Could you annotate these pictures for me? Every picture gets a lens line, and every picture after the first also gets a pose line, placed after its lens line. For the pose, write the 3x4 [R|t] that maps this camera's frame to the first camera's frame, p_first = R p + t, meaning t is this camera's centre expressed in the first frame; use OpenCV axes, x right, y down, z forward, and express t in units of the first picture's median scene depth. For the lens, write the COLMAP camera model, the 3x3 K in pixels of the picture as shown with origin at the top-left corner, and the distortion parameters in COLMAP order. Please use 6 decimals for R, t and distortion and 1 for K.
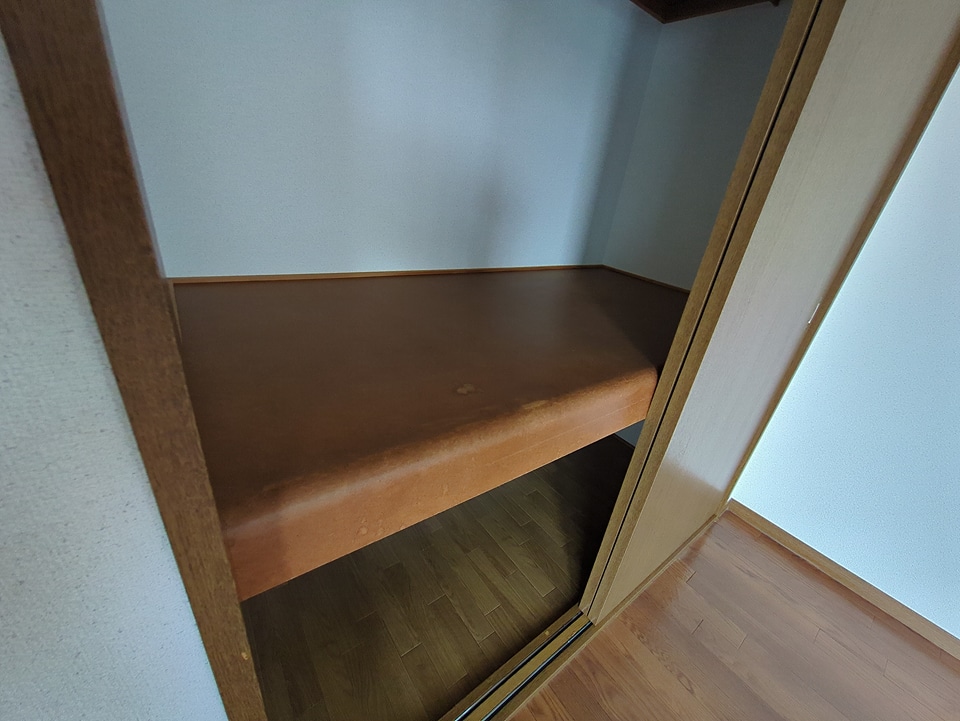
lens RADIAL K [[381.0, 0, 479.9], [0, 381.0, 360.6], [0, 0, 1]] dist [-0.003056, 0.000546]
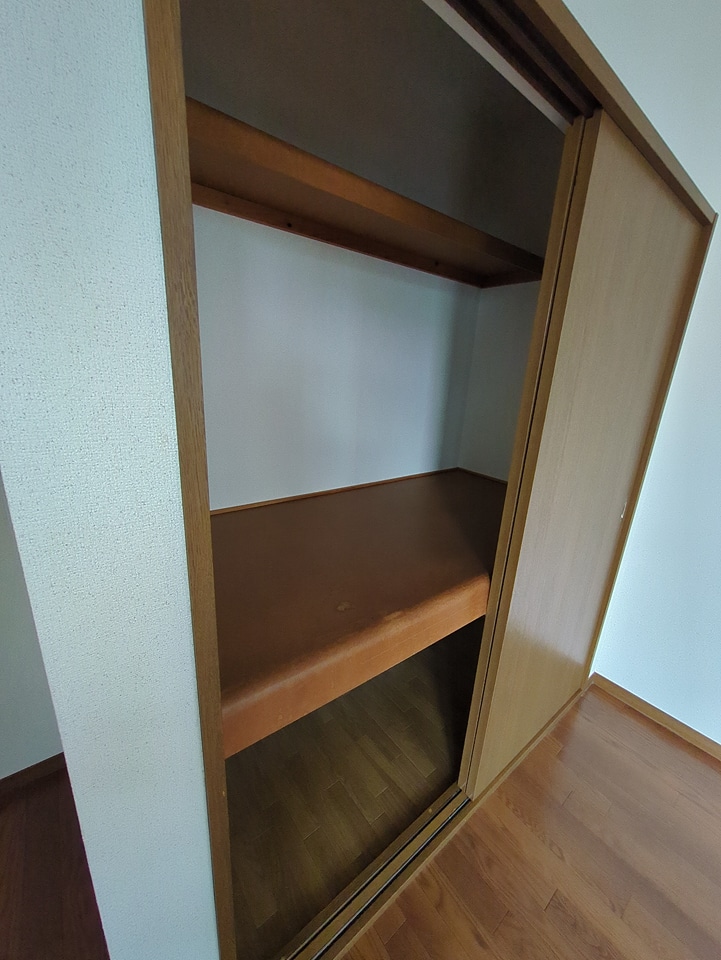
lens RADIAL K [[381.0, 0, 361.1], [0, 381.0, 481.0], [0, 0, 1]] dist [-0.003056, 0.000546]
pose [[0.997815, -0.065843, 0.005405, 0.029514], [0.065907, 0.986470, -0.150108, -0.098590], [0.004552, 0.150136, 0.988655, -0.271284]]
